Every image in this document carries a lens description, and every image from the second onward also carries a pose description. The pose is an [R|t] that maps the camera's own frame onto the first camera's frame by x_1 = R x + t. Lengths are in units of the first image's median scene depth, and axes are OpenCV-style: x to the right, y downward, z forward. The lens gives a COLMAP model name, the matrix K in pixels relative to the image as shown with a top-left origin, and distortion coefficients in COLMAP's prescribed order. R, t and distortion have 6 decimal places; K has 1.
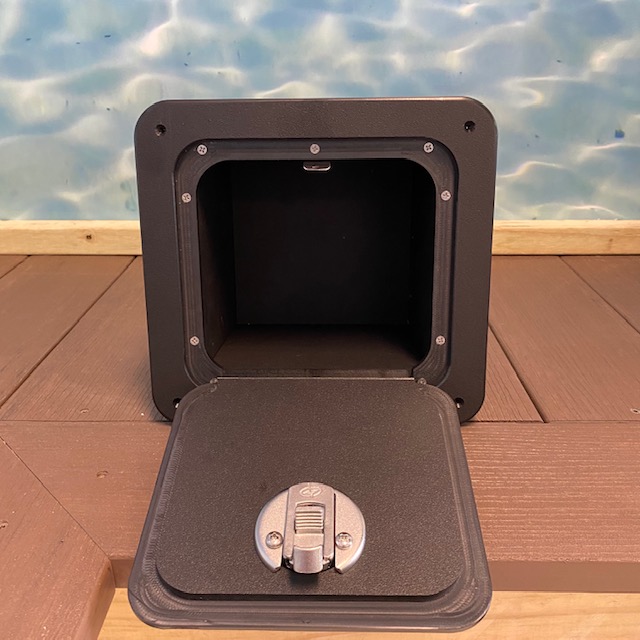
lens RADIAL K [[655.4, 0, 319.7], [0, 655.4, 314.5], [0, 0, 1]] dist [0.005485, 0.000000]
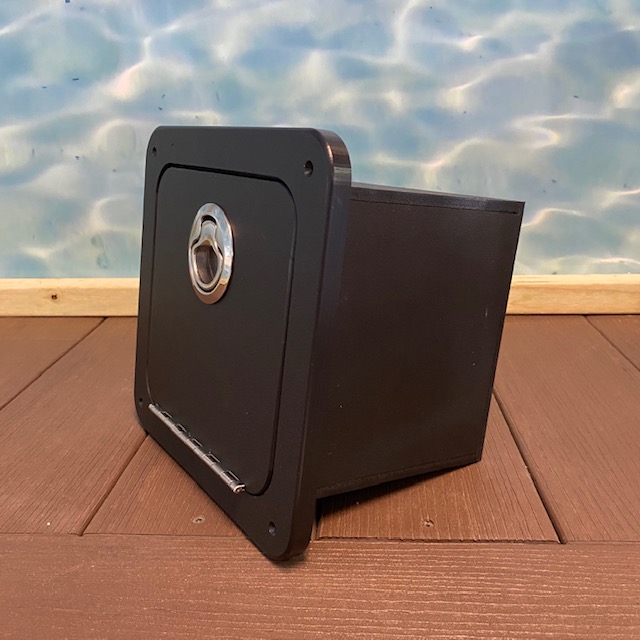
lens RADIAL K [[655.4, 0, 322.6], [0, 655.4, 315.6], [0, 0, 1]] dist [0.005485, 0.000000]
pose [[0.998991, -0.004136, -0.044718, 0.059362], [0.000643, 0.996966, -0.077831, -0.022576], [0.044904, 0.077724, 0.995963, 0.122329]]
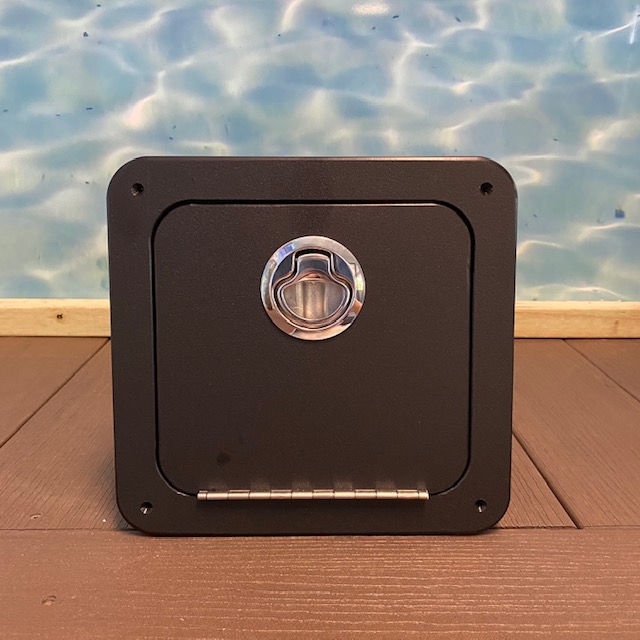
lens RADIAL K [[655.4, 0, 322.2], [0, 655.4, 319.3], [0, 0, 1]] dist [0.005485, 0.000000]
pose [[0.999511, 0.004593, 0.030921, -0.011170], [-0.000698, 0.992178, -0.124827, 0.000661], [-0.031253, 0.124744, 0.991697, 0.074614]]
